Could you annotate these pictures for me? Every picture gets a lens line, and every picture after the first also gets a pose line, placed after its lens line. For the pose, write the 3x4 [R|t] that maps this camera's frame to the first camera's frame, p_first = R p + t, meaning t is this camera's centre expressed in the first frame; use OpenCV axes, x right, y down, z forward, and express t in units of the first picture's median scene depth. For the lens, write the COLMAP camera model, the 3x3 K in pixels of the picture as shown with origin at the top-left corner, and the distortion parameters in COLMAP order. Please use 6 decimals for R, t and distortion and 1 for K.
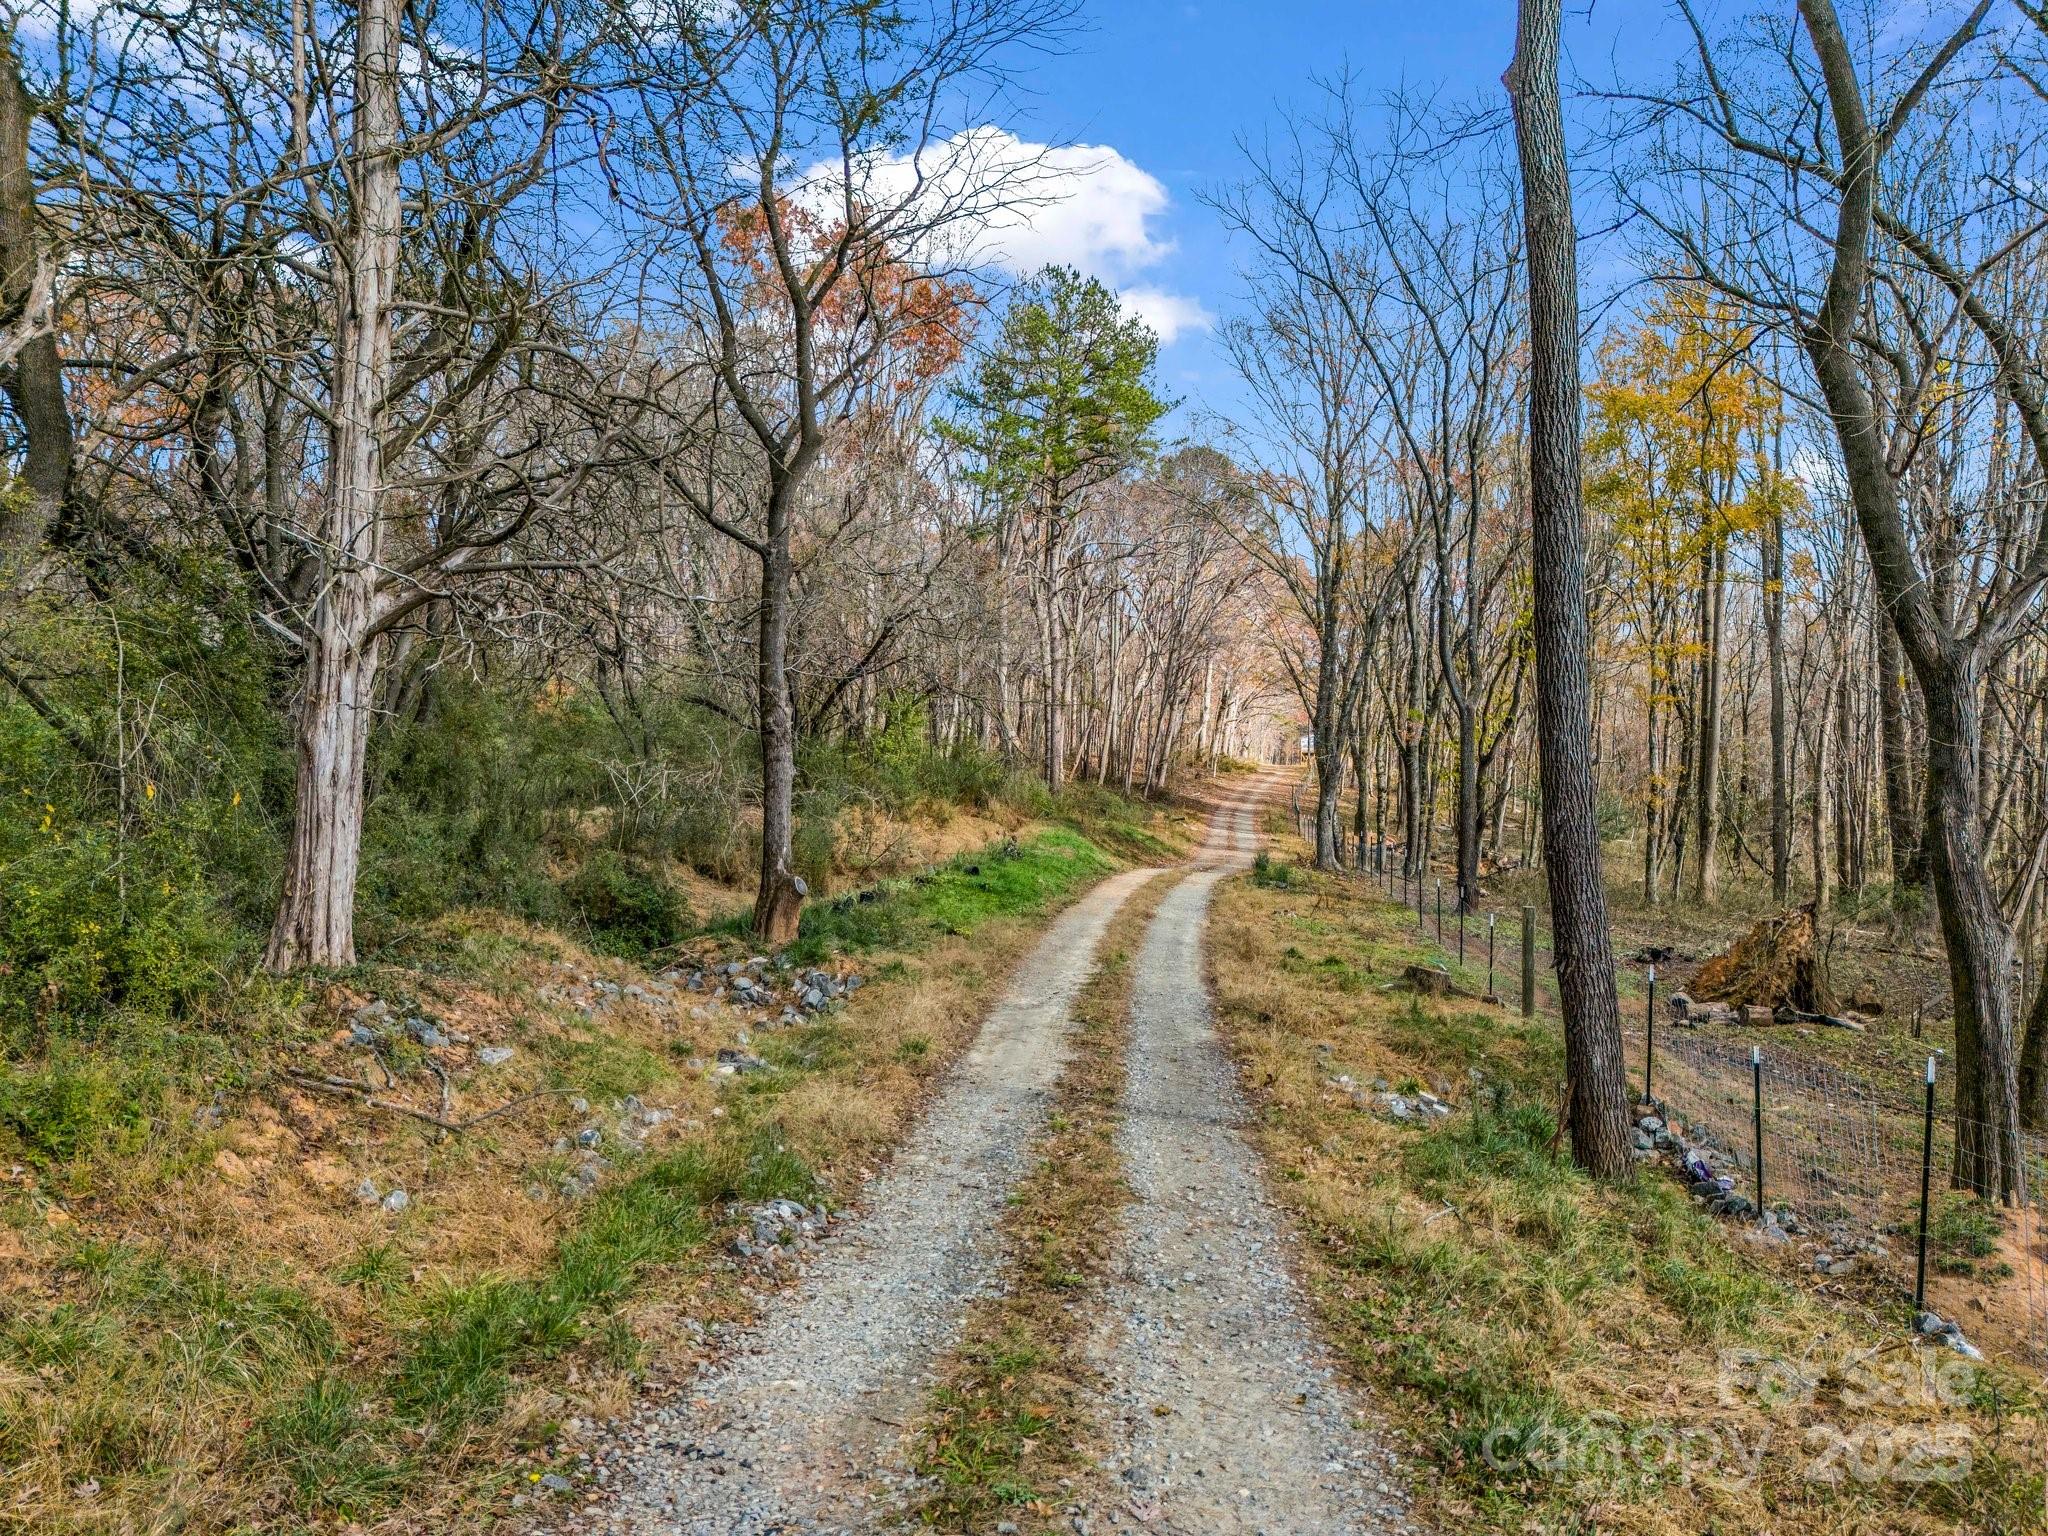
lens RADIAL K [[1442.2, 0, 1022.5], [0, 1442.2, 786.3], [0, 0, 1]] dist [-0.006713, -0.011985]
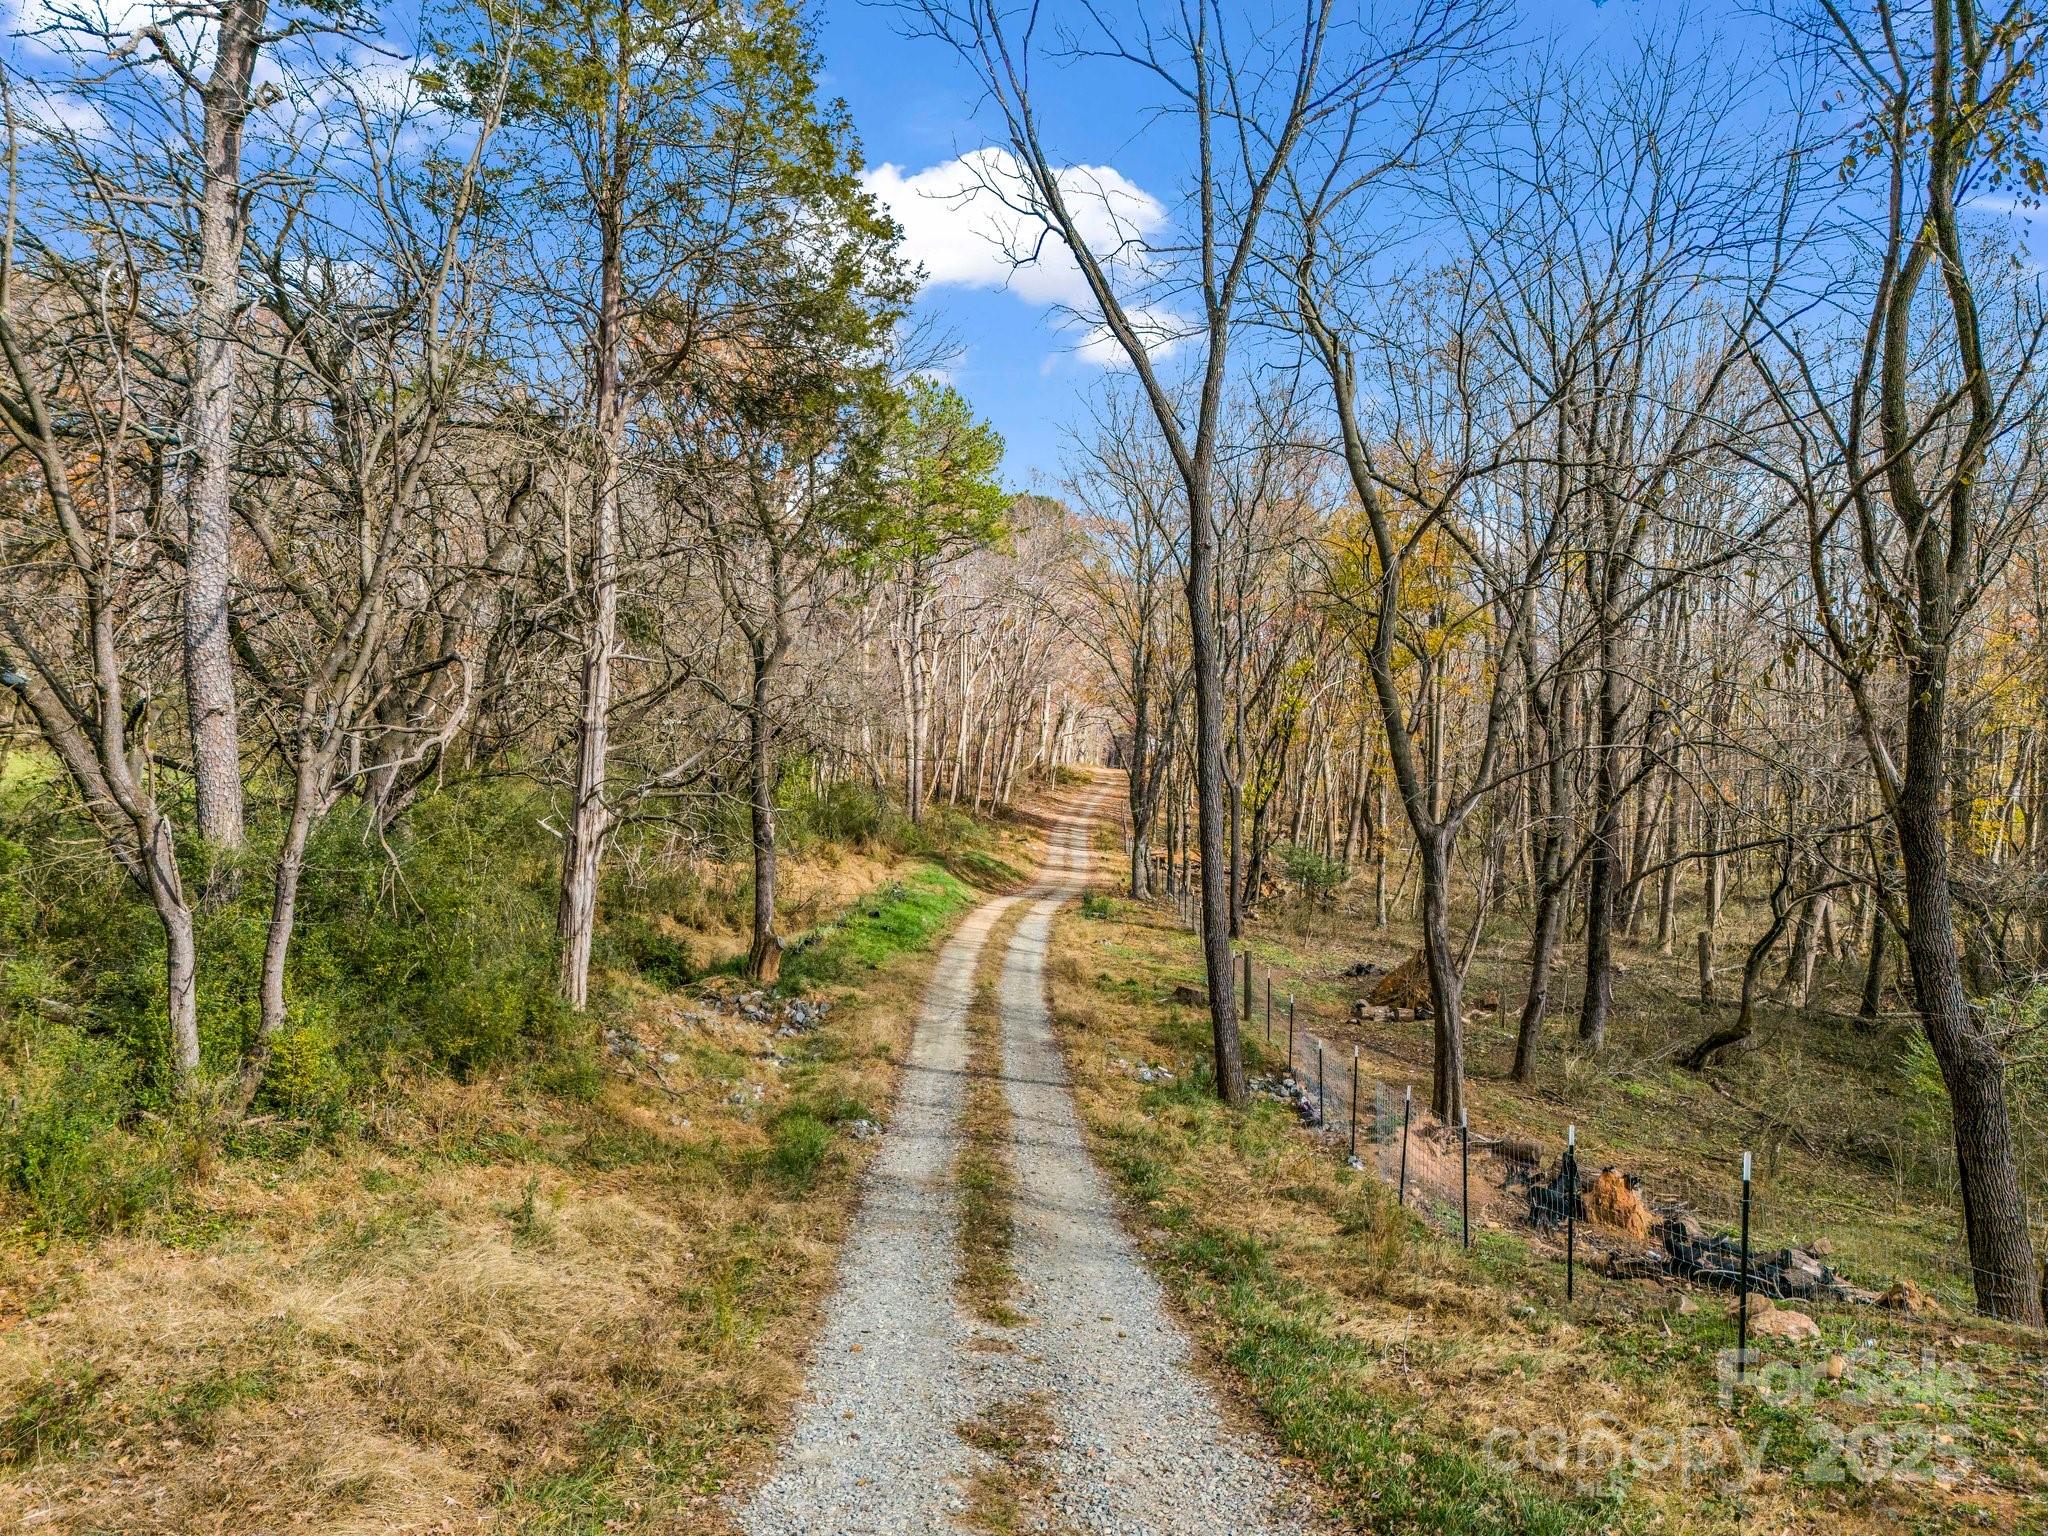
lens RADIAL K [[1442.2, 0, 1012.8], [0, 1442.2, 757.1], [0, 0, 1]] dist [-0.006713, -0.011985]
pose [[0.994574, 0.000125, 0.104030, -0.062662], [0.001295, 0.999907, -0.013587, -0.094694], [-0.104022, 0.013648, 0.994481, -0.485493]]
